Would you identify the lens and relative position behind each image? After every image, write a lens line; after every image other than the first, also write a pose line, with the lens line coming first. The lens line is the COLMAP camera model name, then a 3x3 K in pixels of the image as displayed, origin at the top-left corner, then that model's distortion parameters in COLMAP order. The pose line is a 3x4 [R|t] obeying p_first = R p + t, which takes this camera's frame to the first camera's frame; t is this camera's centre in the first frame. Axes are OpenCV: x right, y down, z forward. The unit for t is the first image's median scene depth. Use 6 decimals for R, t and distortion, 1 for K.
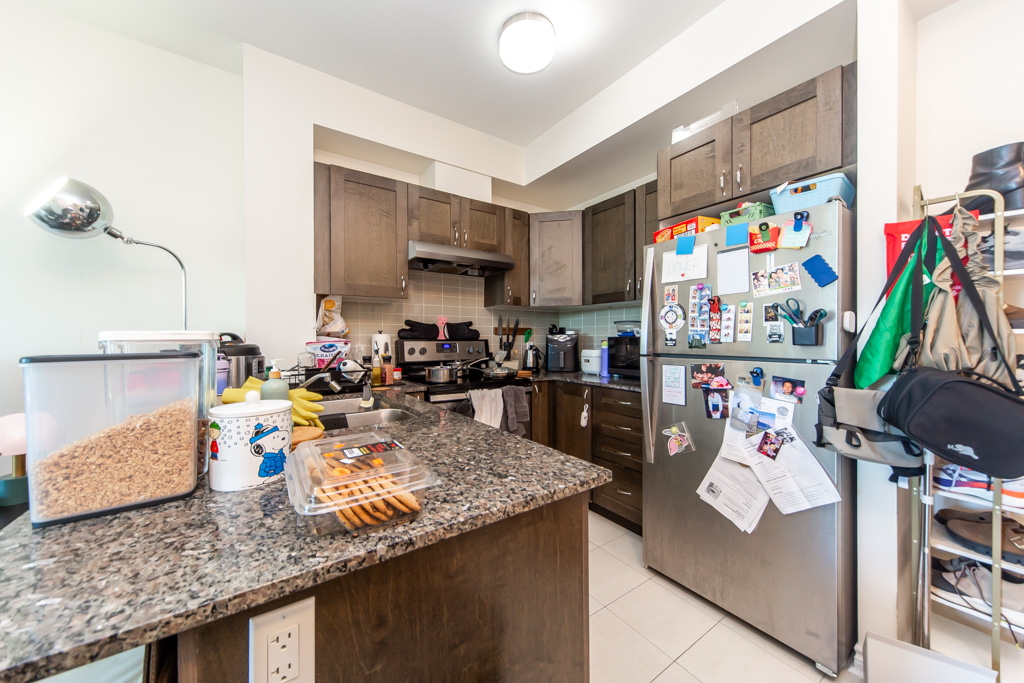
lens RADIAL K [[360.3, 0, 509.6], [0, 360.3, 339.5], [0, 0, 1]] dist [0.000533, -0.000013]
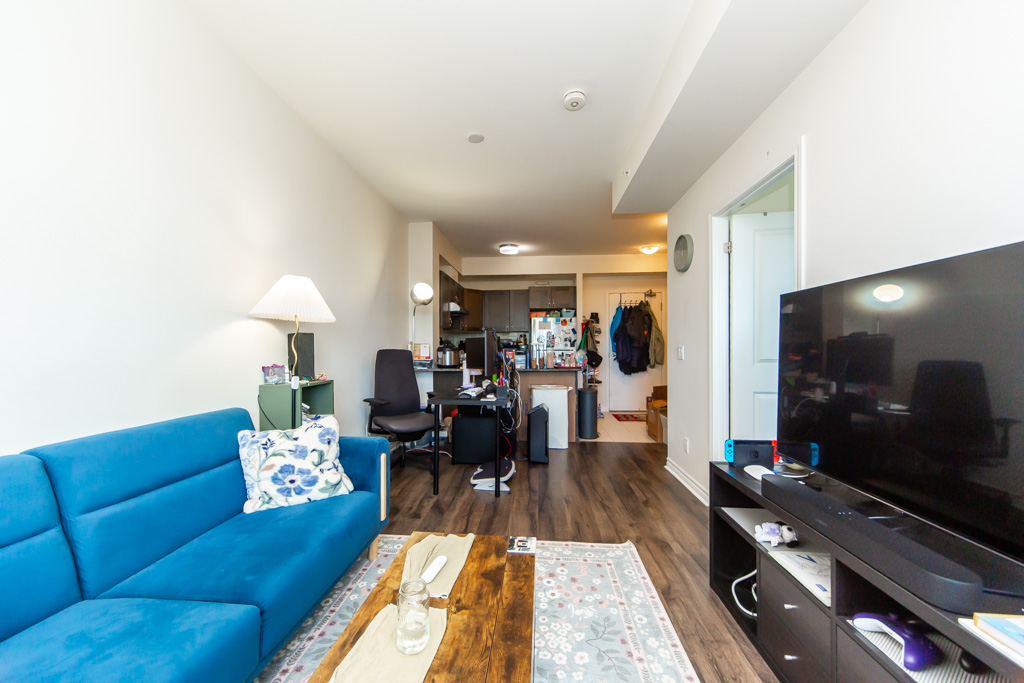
lens RADIAL K [[353.1, 0, 510.9], [0, 353.1, 344.2], [0, 0, 1]] dist [0.000996, 0.000017]
pose [[0.632014, 0.005919, 0.774934, -2.595347], [0.003096, 0.999944, -0.010162, 0.021155], [-0.774951, 0.008822, 0.631960, -1.035281]]
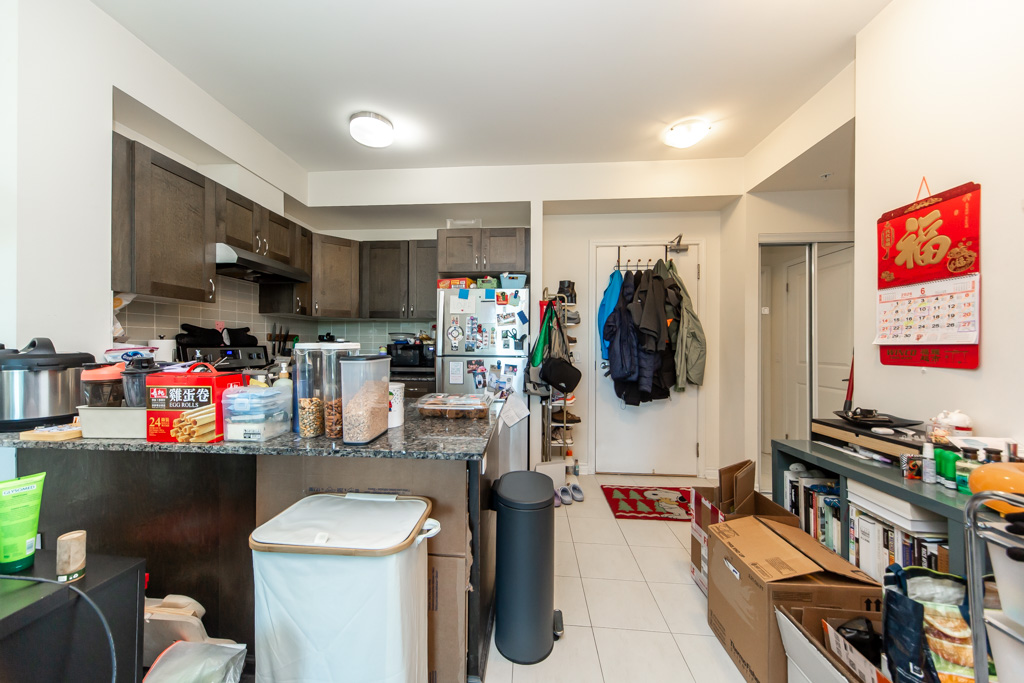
lens RADIAL K [[357.2, 0, 499.6], [0, 357.2, 343.3], [0, 0, 1]] dist [0.000284, -0.000050]
pose [[0.630706, 0.006942, 0.775991, -0.795712], [-0.004444, 0.999976, -0.005334, -0.008222], [-0.776009, -0.000084, 0.630722, -0.262903]]
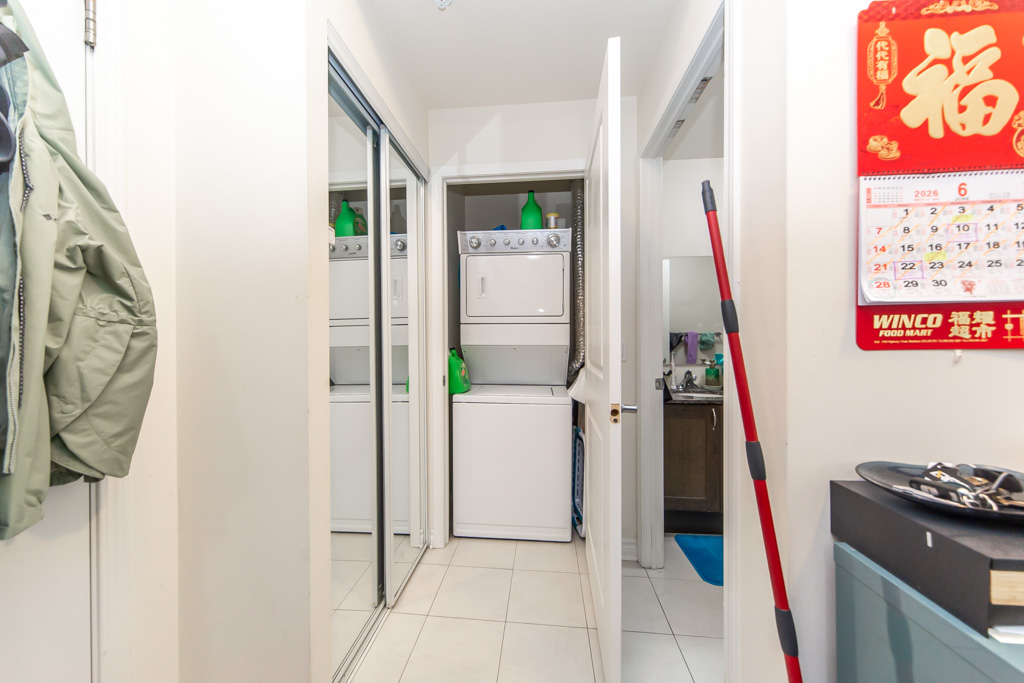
lens RADIAL K [[353.1, 0, 510.9], [0, 353.1, 344.2], [0, 0, 1]] dist [0.000996, 0.000017]
pose [[-0.767663, 0.000630, 0.640854, 0.710663], [0.005891, 0.999964, 0.006073, 0.029083], [-0.640827, 0.008438, -0.767639, 0.147495]]
